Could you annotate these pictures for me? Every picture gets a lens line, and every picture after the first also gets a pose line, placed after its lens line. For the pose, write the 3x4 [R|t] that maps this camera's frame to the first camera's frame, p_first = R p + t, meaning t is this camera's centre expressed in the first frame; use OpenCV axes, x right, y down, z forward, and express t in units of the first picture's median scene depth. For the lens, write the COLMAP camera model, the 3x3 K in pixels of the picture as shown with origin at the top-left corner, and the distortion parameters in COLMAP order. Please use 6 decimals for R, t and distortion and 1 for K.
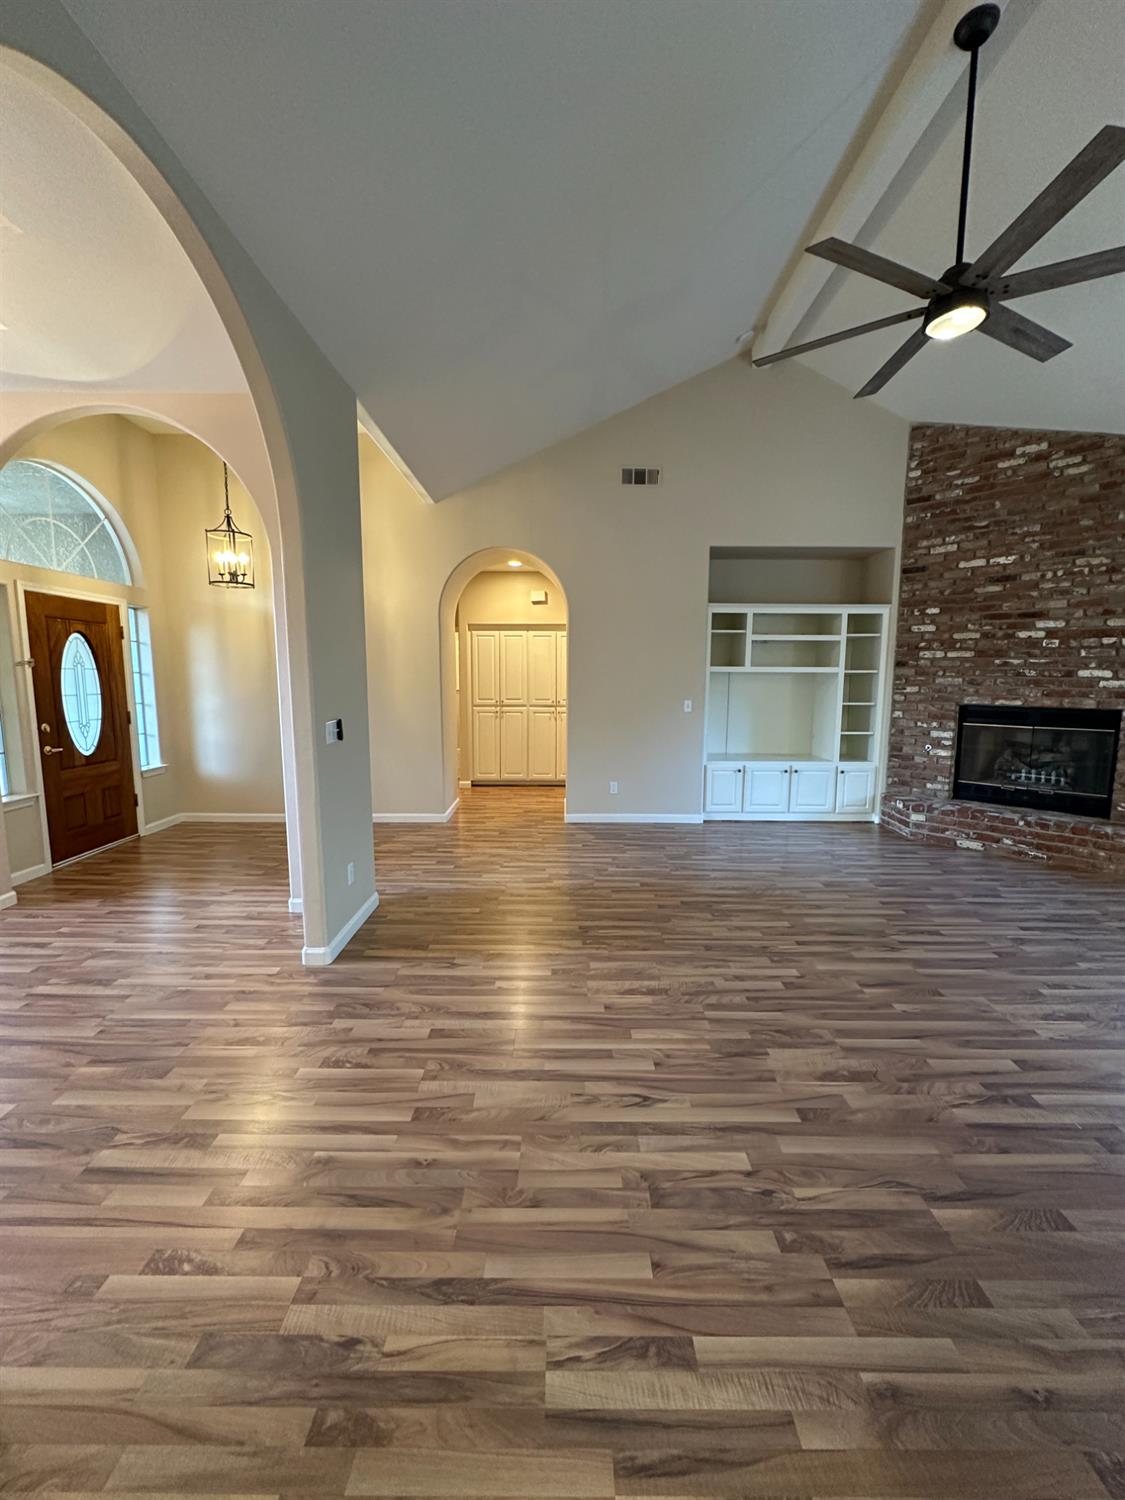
lens RADIAL K [[598.0, 0, 562.5], [0, 598.0, 750.0], [0, 0, 1]] dist [-0.002374, 0.000212]
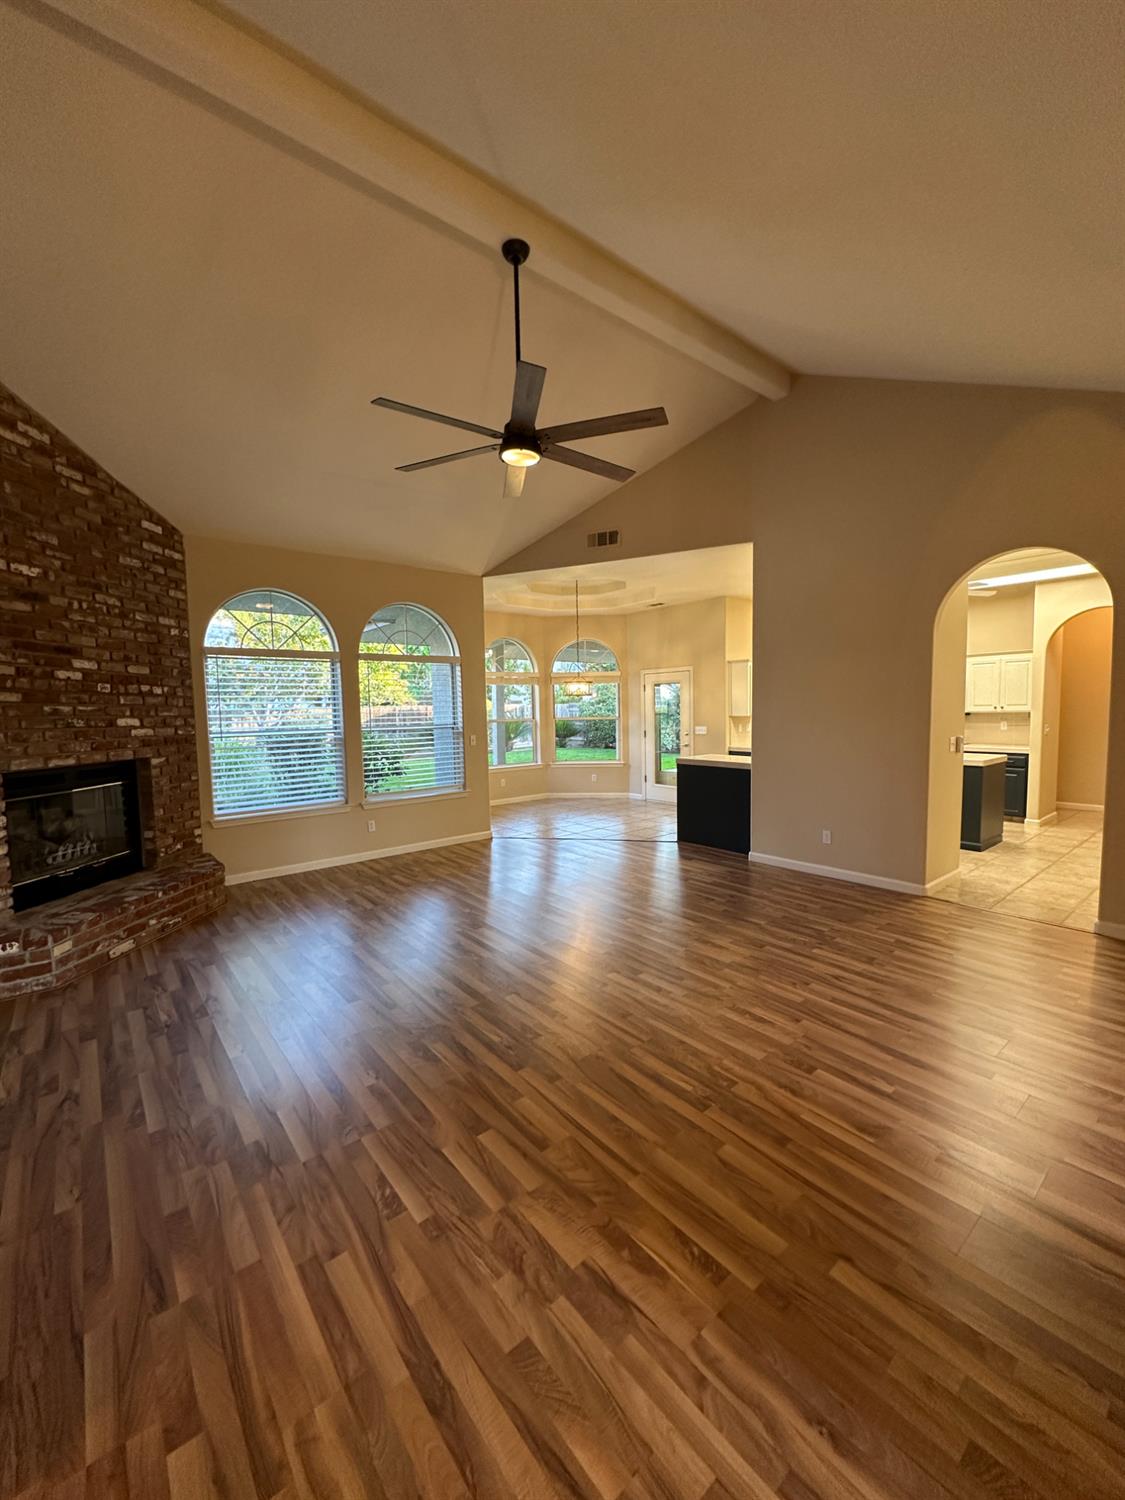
lens RADIAL K [[596.1, 0, 562.5], [0, 596.1, 750.0], [0, 0, 1]] dist [-0.000388, -0.000201]
pose [[-0.637460, -0.045215, 0.769156, -0.252836], [0.112895, 0.982021, 0.151294, -0.145197], [-0.762168, 0.183278, -0.620894, 1.035624]]
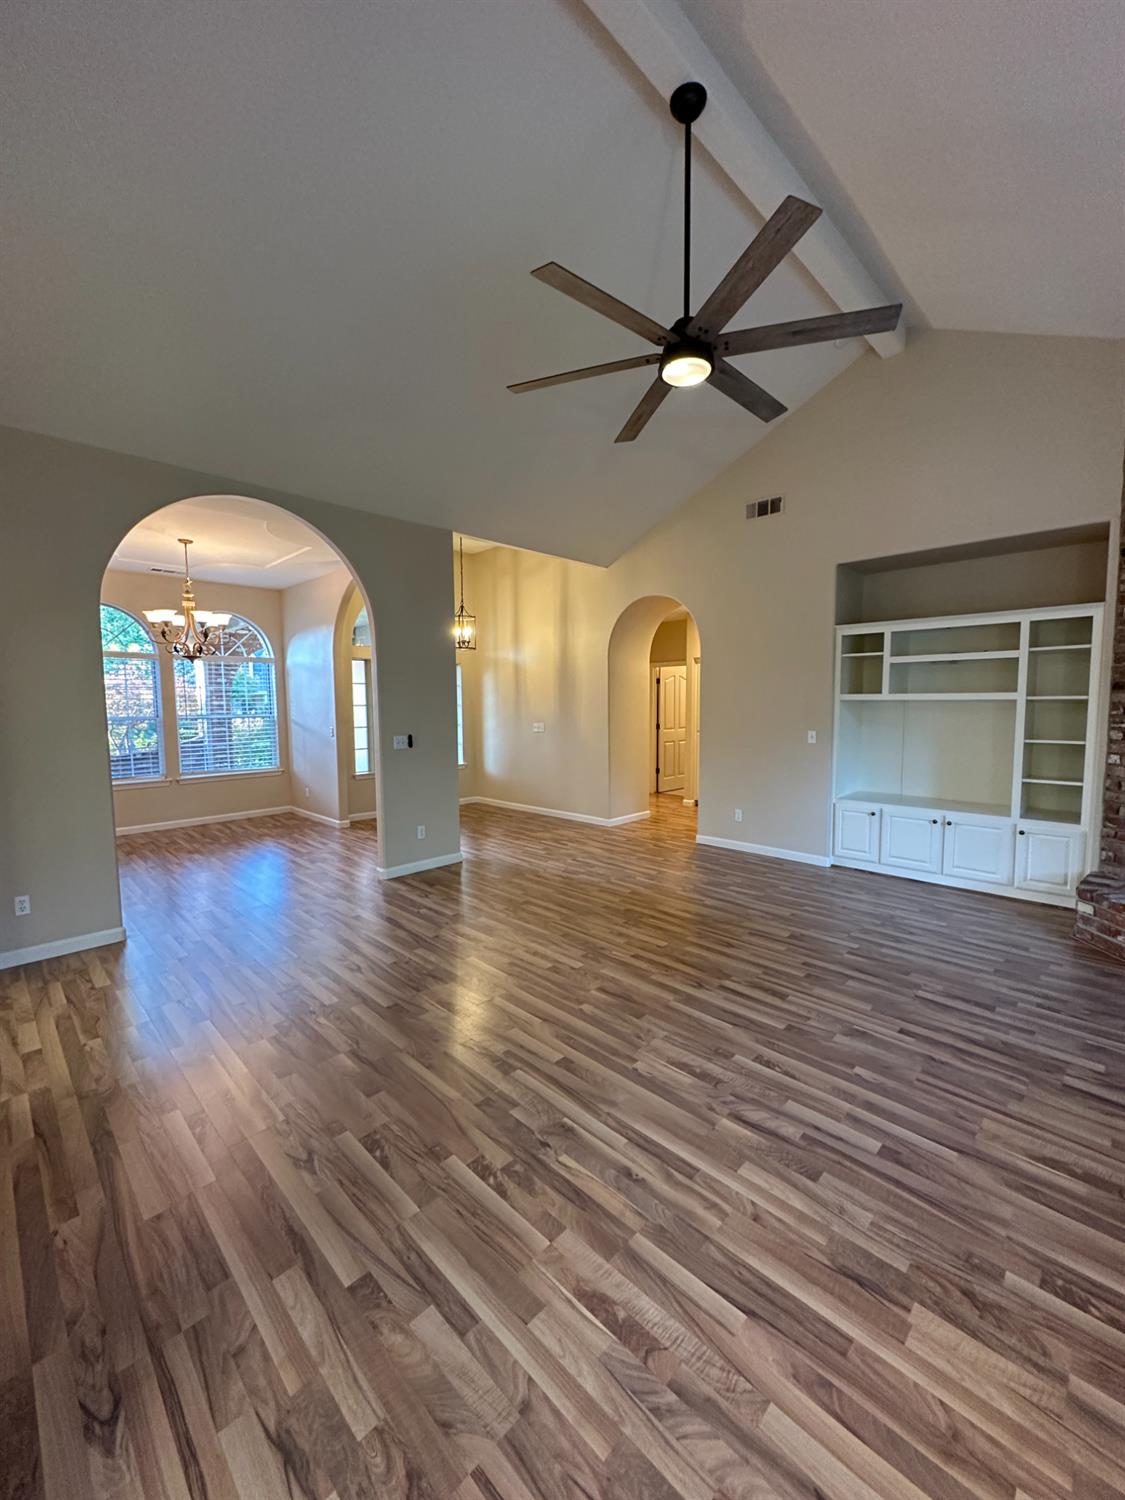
lens RADIAL K [[598.0, 0, 562.5], [0, 598.0, 750.0], [0, 0, 1]] dist [-0.002374, 0.000212]
pose [[0.711301, 0.048851, -0.701188, 0.698550], [-0.078019, 0.996905, -0.009691, -0.016900], [0.698545, 0.061599, 0.712910, 0.080263]]
